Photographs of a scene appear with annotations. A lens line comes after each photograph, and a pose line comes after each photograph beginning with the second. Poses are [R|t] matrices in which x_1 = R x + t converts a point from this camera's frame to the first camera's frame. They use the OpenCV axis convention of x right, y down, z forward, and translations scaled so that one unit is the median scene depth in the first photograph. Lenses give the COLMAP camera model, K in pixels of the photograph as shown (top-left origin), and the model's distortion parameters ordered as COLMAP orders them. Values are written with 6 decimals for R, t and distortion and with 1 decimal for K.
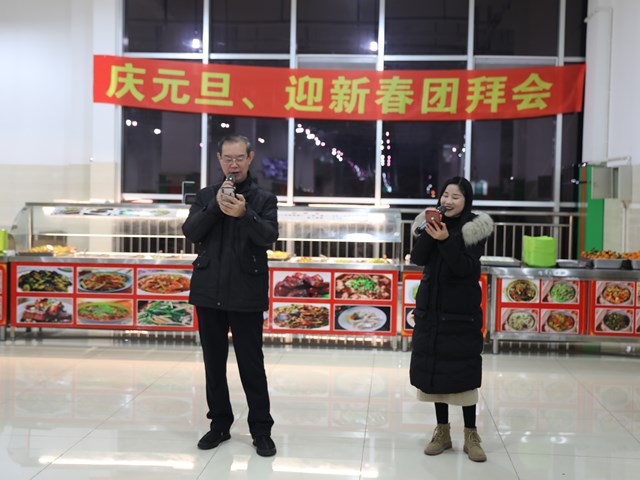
lens RADIAL K [[845.2, 0, 334.7], [0, 845.2, 223.2], [0, 0, 1]] dist [0.026410, -0.003804]
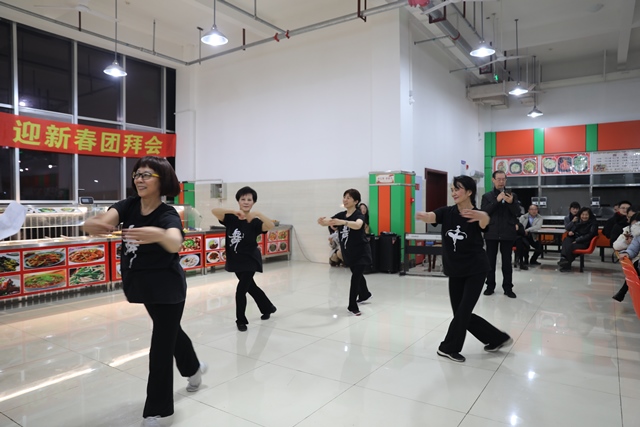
lens RADIAL K [[431.5, 0, 320.0], [0, 431.5, 213.5], [0, 0, 1]] dist [-0.115705, 0.080872]
pose [[0.508454, -0.041278, 0.860099, -0.423822], [0.041145, 0.998874, 0.023615, -0.003356], [-0.860106, 0.023381, 0.509580, 0.167211]]
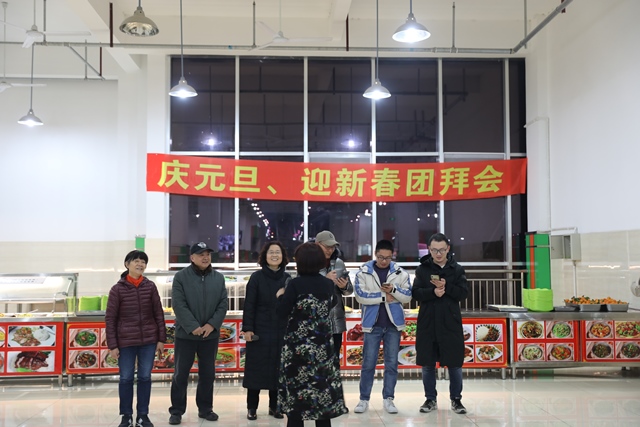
lens RADIAL K [[703.4, 0, 320.0], [0, 703.4, 213.5], [0, 0, 1]] dist [0.023072, 0.028465]
pose [[0.993382, -0.016252, 0.113706, -0.154288], [0.027004, 0.995237, -0.093669, -0.005141], [-0.111642, 0.096119, 0.989089, -0.054842]]
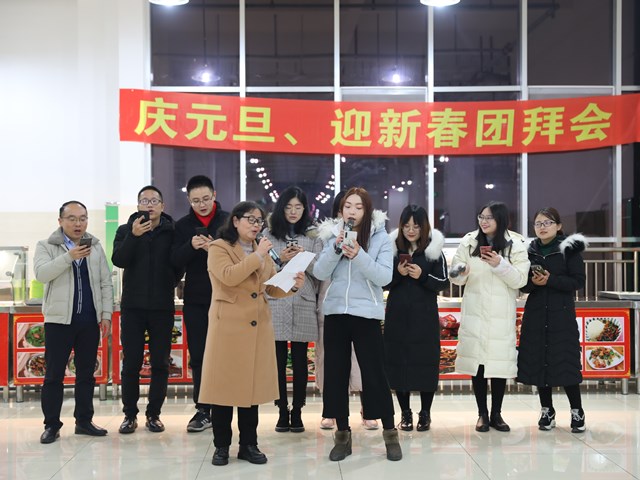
lens RADIAL K [[905.7, 0, 320.0], [0, 905.7, 240.0], [0, 0, 1]] dist [0.060524, 0.045869]
pose [[0.995615, -0.024215, 0.090353, -0.166187], [0.027787, 0.998873, -0.038481, 0.008526], [-0.089320, 0.040823, 0.995166, 0.009426]]
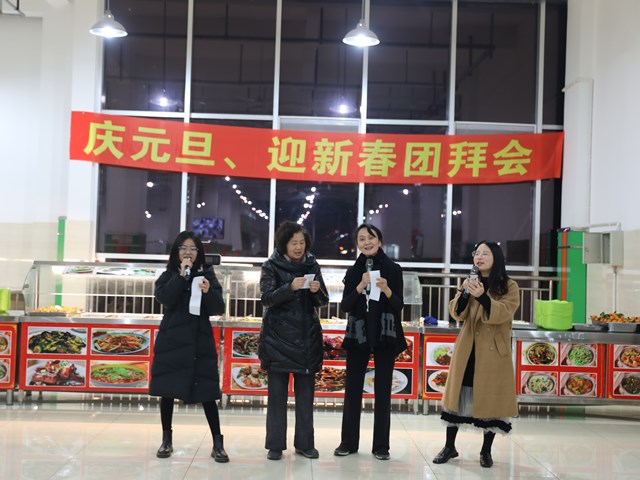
lens RADIAL K [[867.3, 0, 307.7], [0, 867.3, 230.2], [0, 0, 1]] dist [0.035124, 0.038831]
pose [[0.996871, 0.013711, 0.077847, -0.091321], [-0.008623, 0.997827, -0.065325, 0.002002], [-0.078573, 0.064449, 0.994823, -0.013040]]
